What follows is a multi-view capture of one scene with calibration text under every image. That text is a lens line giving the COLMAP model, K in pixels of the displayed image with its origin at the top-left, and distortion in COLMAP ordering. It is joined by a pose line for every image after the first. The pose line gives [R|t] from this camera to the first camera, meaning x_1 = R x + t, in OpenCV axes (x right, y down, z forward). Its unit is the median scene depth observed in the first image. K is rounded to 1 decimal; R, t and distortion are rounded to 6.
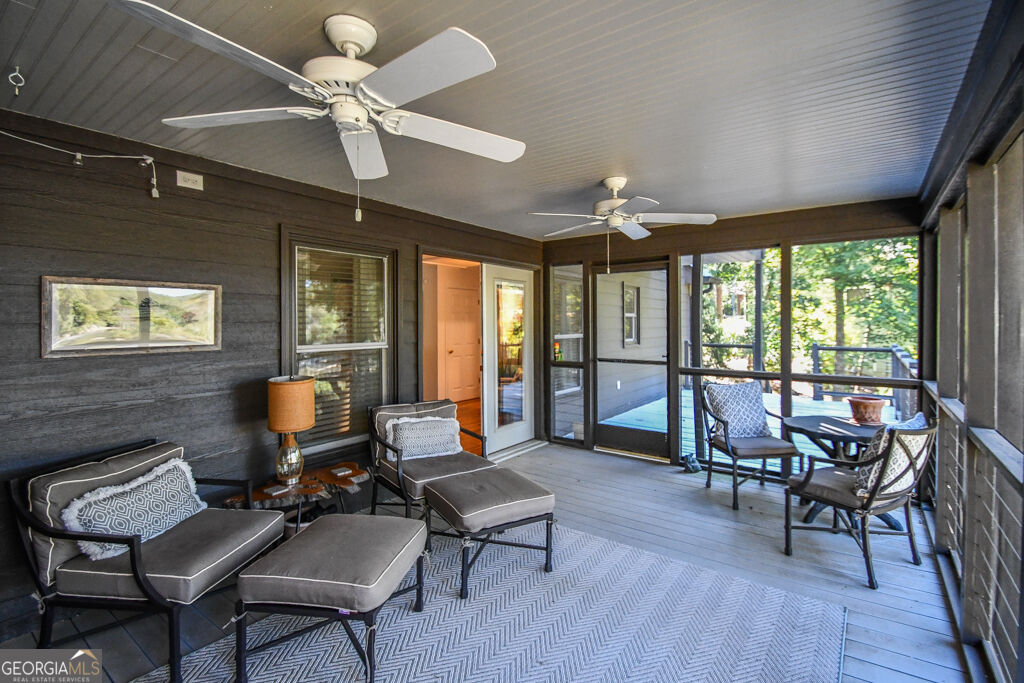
lens RADIAL K [[468.7, 0, 512.2], [0, 468.7, 317.2], [0, 0, 1]] dist [0.014366, -0.013908]
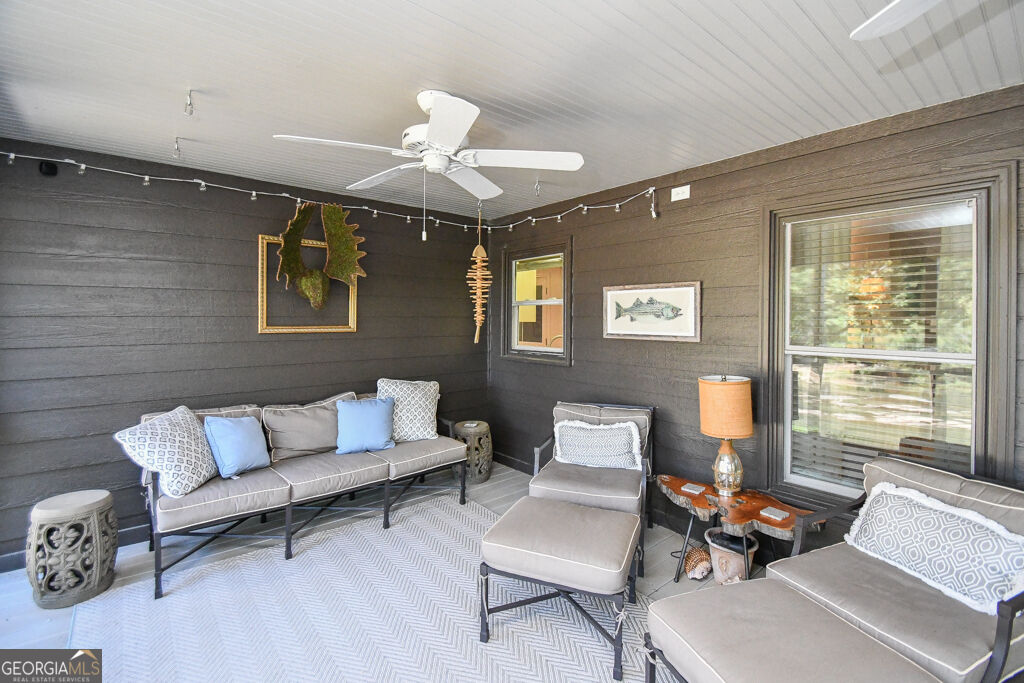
lens RADIAL K [[468.7, 0, 512.2], [0, 468.7, 317.2], [0, 0, 1]] dist [0.014366, -0.013908]
pose [[-0.226565, 0.005276, -0.973982, 0.540448], [0.008017, 0.999962, 0.003551, 0.006148], [0.973963, -0.007004, -0.226598, 0.868660]]
